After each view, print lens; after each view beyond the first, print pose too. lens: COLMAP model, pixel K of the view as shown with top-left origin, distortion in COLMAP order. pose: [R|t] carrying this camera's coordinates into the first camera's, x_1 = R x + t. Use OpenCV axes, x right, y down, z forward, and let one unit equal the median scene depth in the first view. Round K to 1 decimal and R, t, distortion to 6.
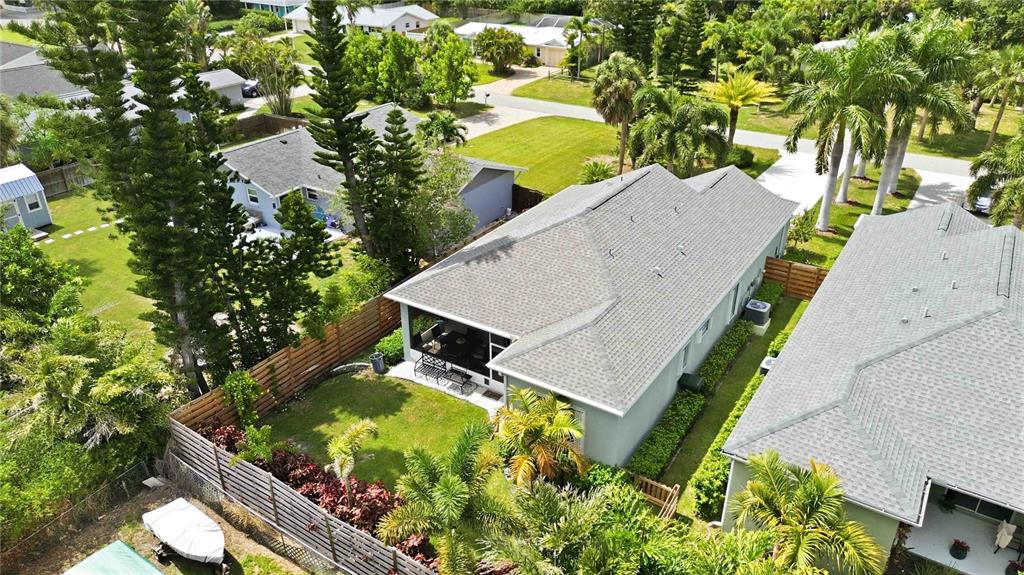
lens RADIAL K [[720.8, 0, 512.4], [0, 720.8, 290.5], [0, 0, 1]] dist [0.007420, -0.000096]
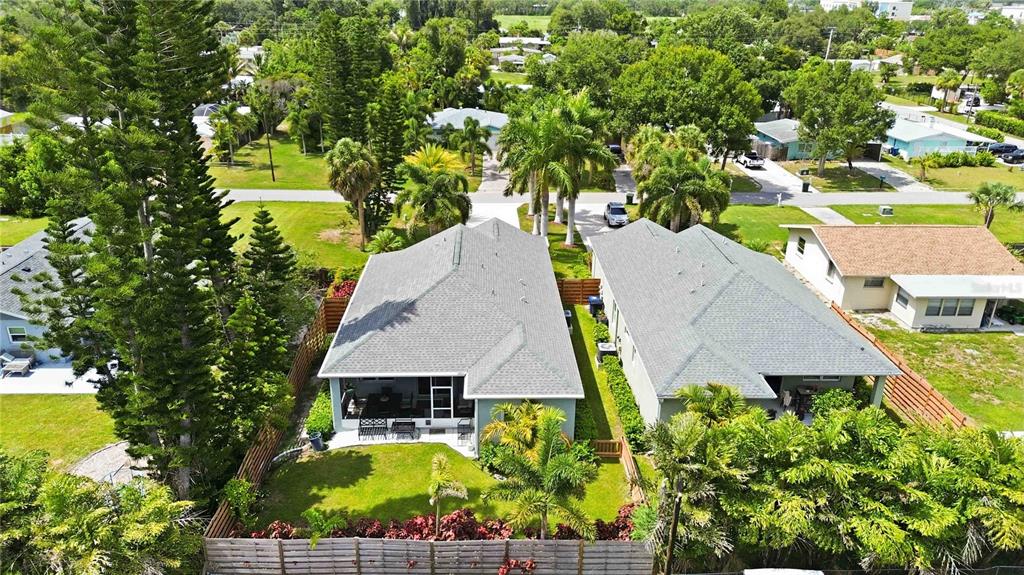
lens RADIAL K [[720.8, 0, 509.5], [0, 720.8, 285.6], [0, 0, 1]] dist [0.007420, -0.000096]
pose [[0.821136, -0.199831, 0.534605, -0.496010], [0.251374, 0.967582, -0.024428, -0.025673], [-0.512393, 0.154444, 0.844749, -0.084209]]
